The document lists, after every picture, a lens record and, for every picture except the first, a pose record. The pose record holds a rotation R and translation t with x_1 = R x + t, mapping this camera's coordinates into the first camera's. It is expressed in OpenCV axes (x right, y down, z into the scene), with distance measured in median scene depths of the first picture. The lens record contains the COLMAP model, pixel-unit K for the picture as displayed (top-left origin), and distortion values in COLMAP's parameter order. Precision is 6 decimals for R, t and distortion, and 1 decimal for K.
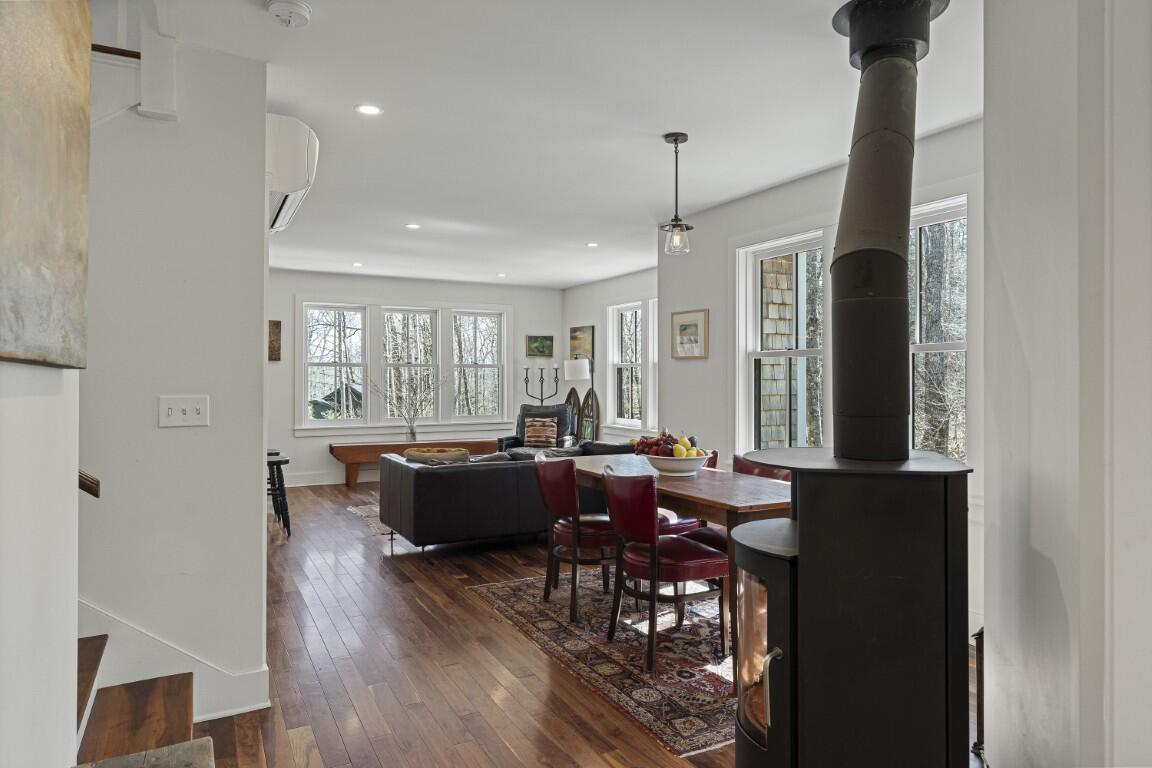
lens RADIAL K [[705.4, 0, 577.3], [0, 705.4, 380.3], [0, 0, 1]] dist [0.006081, 0.000741]
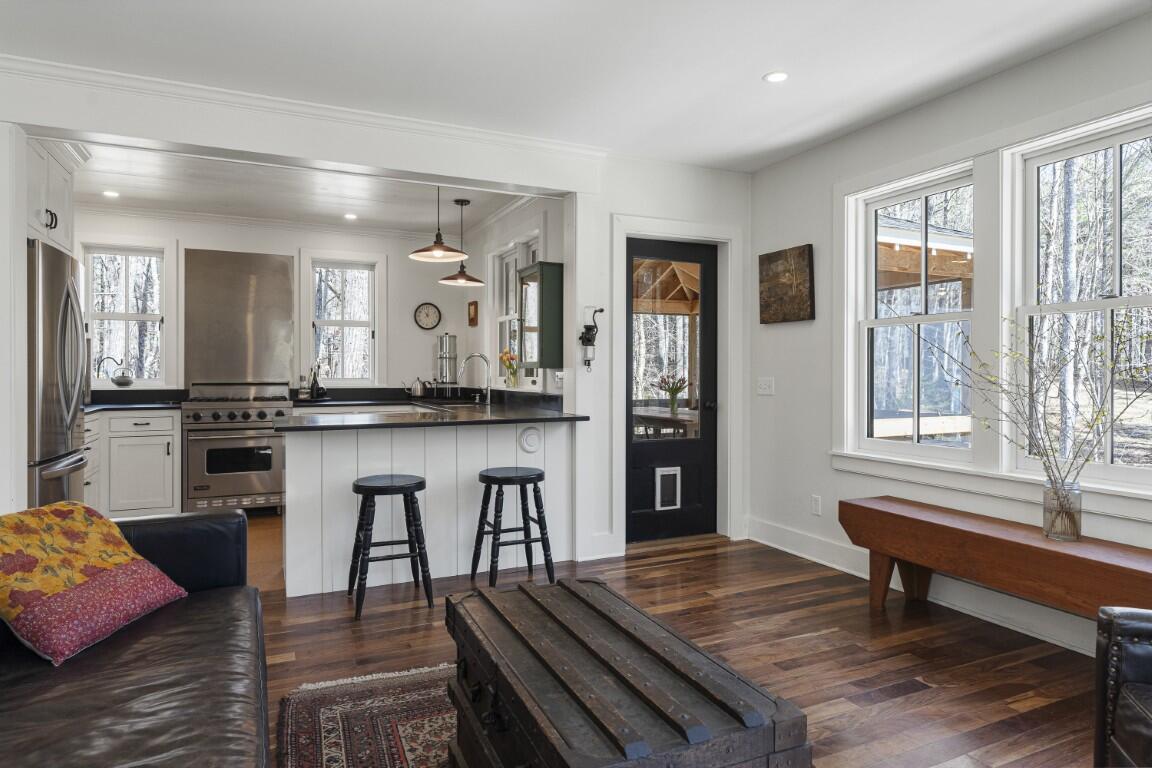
lens RADIAL K [[675.8, 0, 575.3], [0, 675.8, 373.7], [0, 0, 1]] dist [-0.004171, -0.000847]
pose [[-0.051477, -0.000068, -0.998674, 0.088986], [-0.006887, 0.999976, 0.000287, 0.012952], [0.998650, 0.006893, -0.051476, 0.816170]]
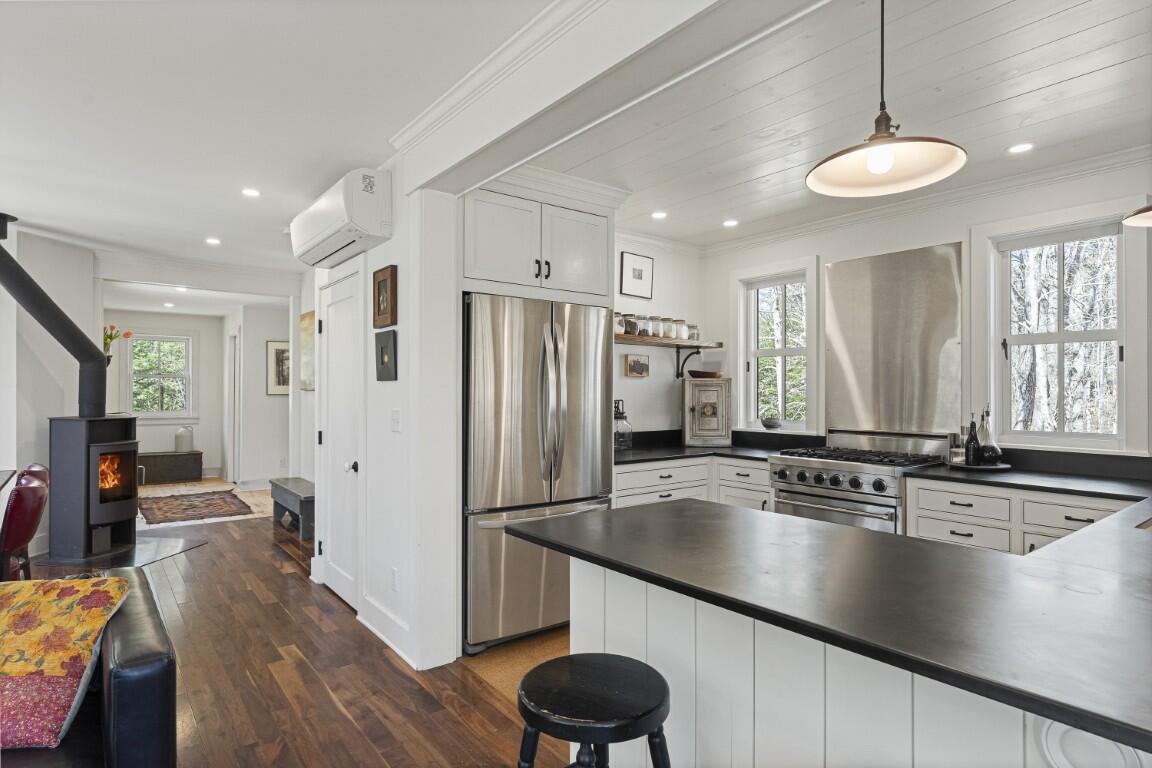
lens RADIAL K [[621.6, 0, 577.3], [0, 621.6, 387.2], [0, 0, 1]] dist [0.002578, -0.000444]
pose [[-0.985014, -0.007076, -0.172331, -0.270659], [-0.006766, 0.999974, -0.002389, -0.005695], [0.172344, -0.001188, -0.985036, 0.856765]]
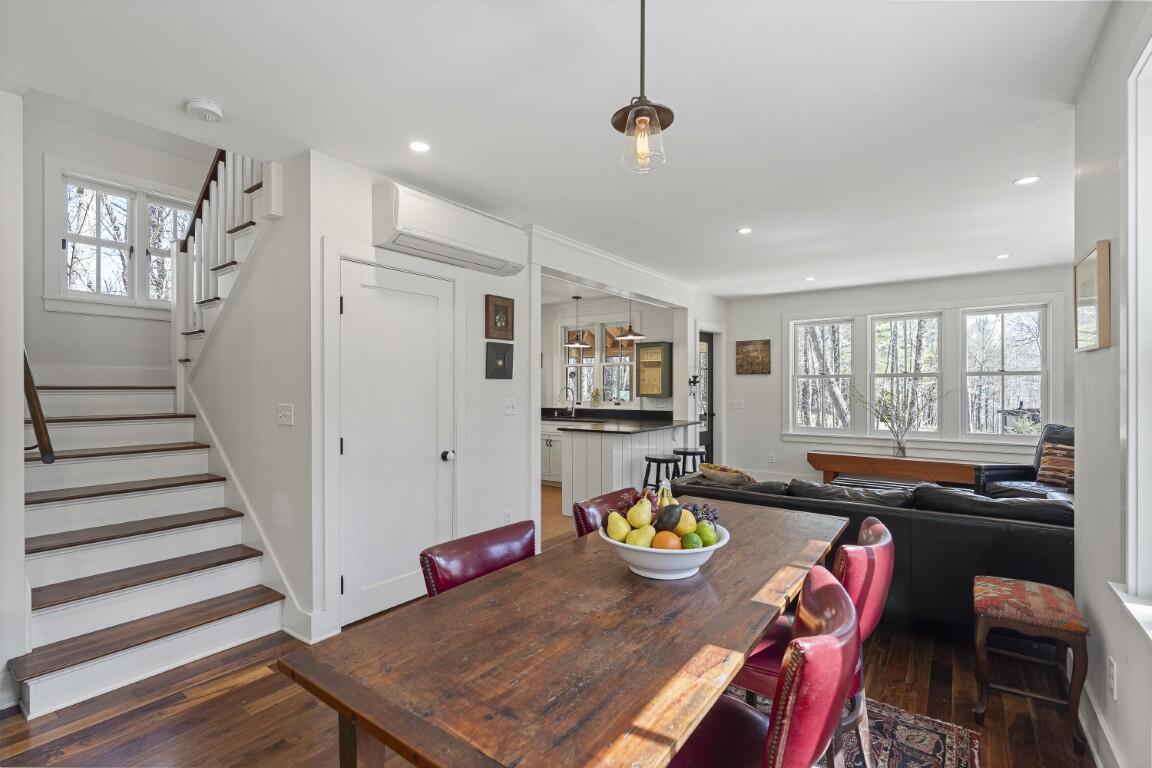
lens RADIAL K [[528.2, 0, 582.4], [0, 528.2, 388.0], [0, 0, 1]] dist [-0.007397, 0.001578]
pose [[0.443506, -0.001317, -0.896270, 0.208952], [-0.001176, 0.999997, -0.002051, -0.002501], [0.896270, 0.001963, 0.443504, 0.327906]]
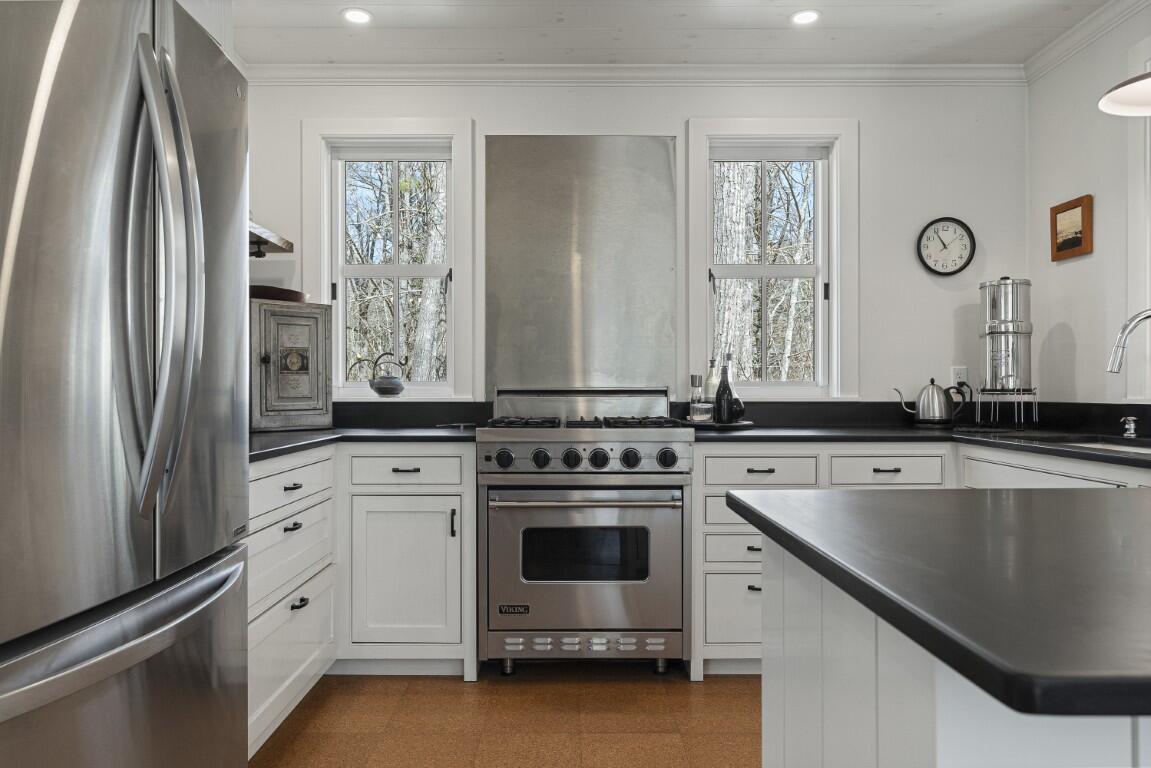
lens RADIAL K [[766.1, 0, 571.9], [0, 766.1, 392.5], [0, 0, 1]] dist [0.000132, -0.003565]
pose [[-0.464488, 0.000543, -0.885579, -0.221192], [-0.004757, 0.999984, 0.003108, 0.024866], [0.885567, 0.005656, -0.464478, 0.623714]]
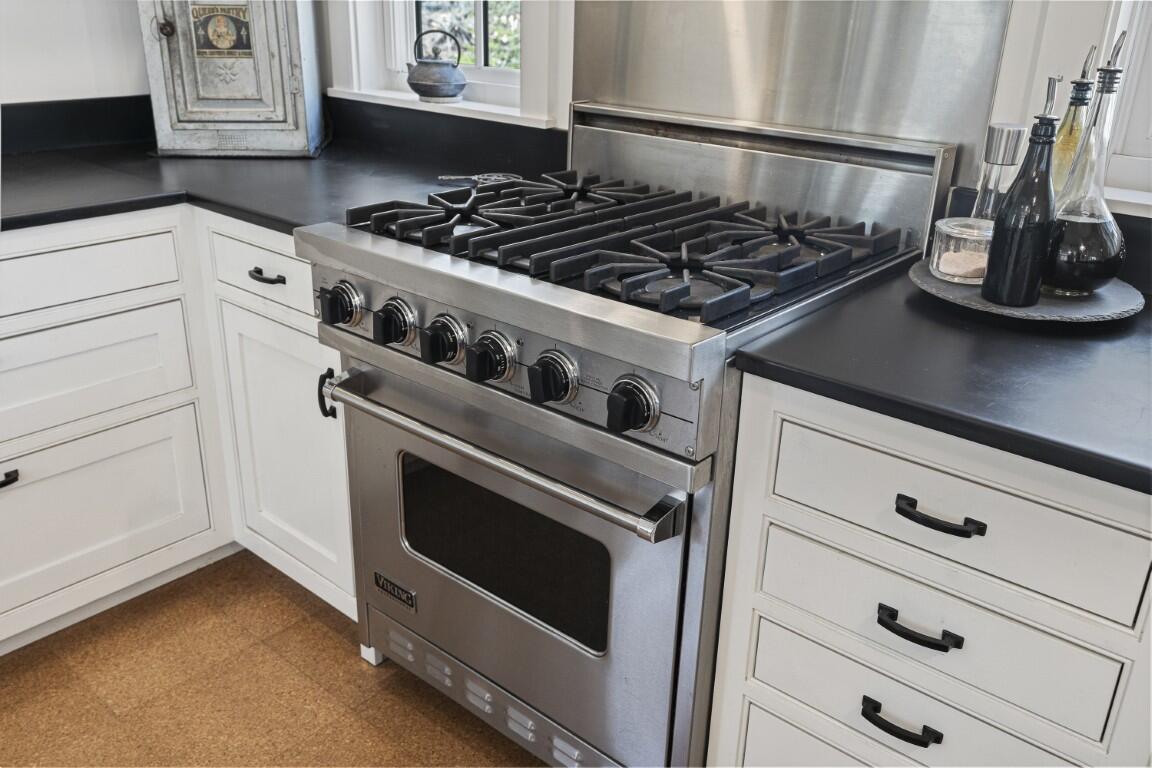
lens RADIAL K [[967.0, 0, 577.1], [0, 967.0, 385.0], [0, 0, 1]] dist [0.013841, -0.006541]
pose [[-0.929628, 0.110770, -0.351456, -0.463351], [-0.033449, 0.924448, 0.379837, -0.001878], [0.366978, 0.364863, -0.855688, 0.626992]]
